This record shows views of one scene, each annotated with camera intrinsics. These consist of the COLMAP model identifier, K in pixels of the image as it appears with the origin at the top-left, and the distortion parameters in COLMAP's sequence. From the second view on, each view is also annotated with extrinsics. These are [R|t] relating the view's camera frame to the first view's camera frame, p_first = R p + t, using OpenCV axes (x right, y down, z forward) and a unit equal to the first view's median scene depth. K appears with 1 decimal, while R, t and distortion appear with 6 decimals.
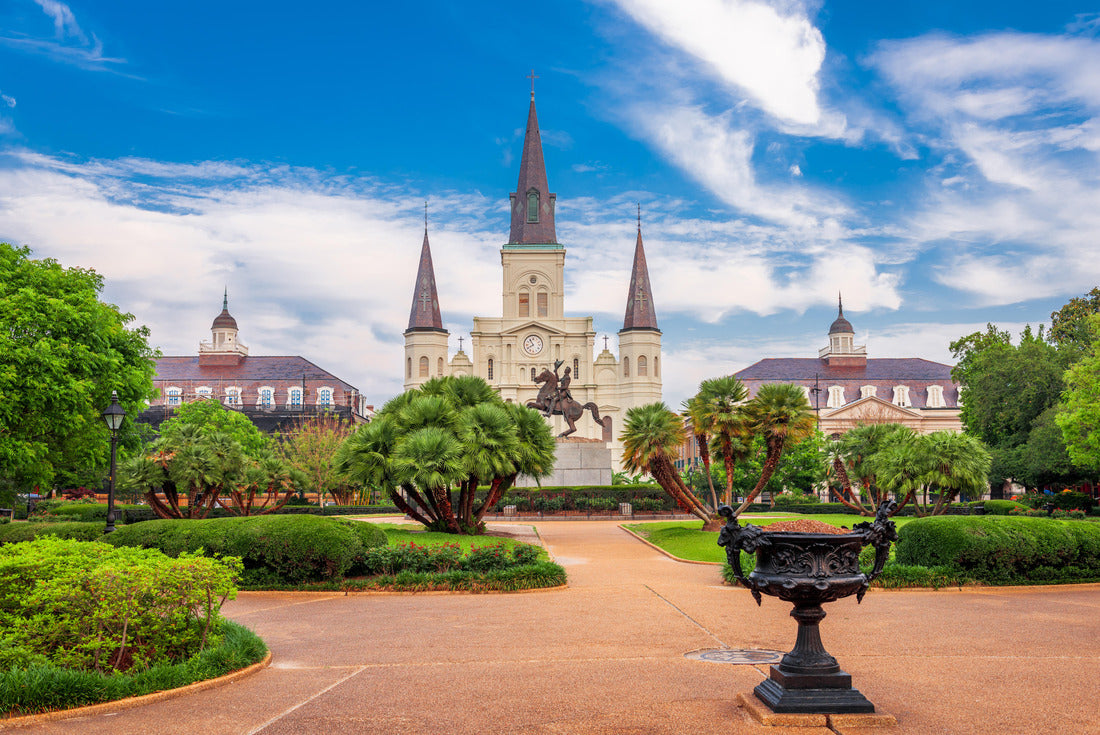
lens RADIAL K [[1171.9, 0, 551.0], [0, 1171.9, 368.4], [0, 0, 1]] dist [0.025719, 0.000000]
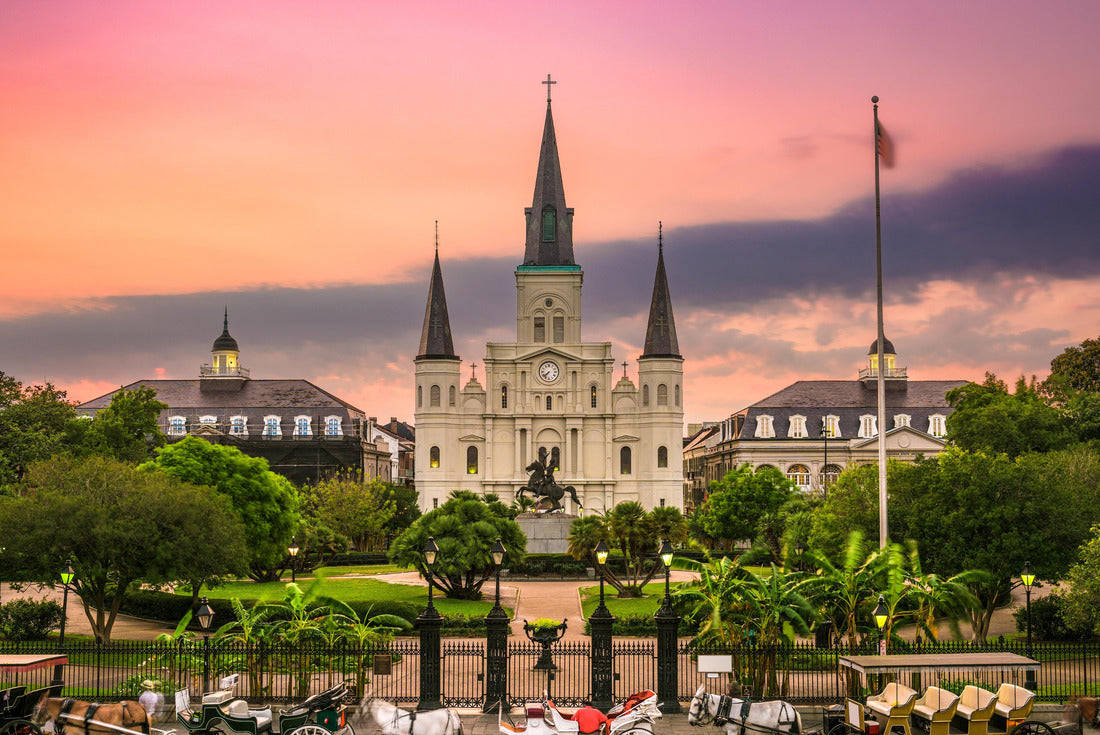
lens RADIAL K [[1597.8, 0, 549.5], [0, 1597.8, 367.1], [0, 0, 1]] dist [0.043977, 0.000000]
pose [[0.999474, 0.000601, -0.032411, 0.027866], [0.000330, 0.999588, 0.028712, -0.062083], [0.032415, -0.028708, 0.999062, -0.305925]]
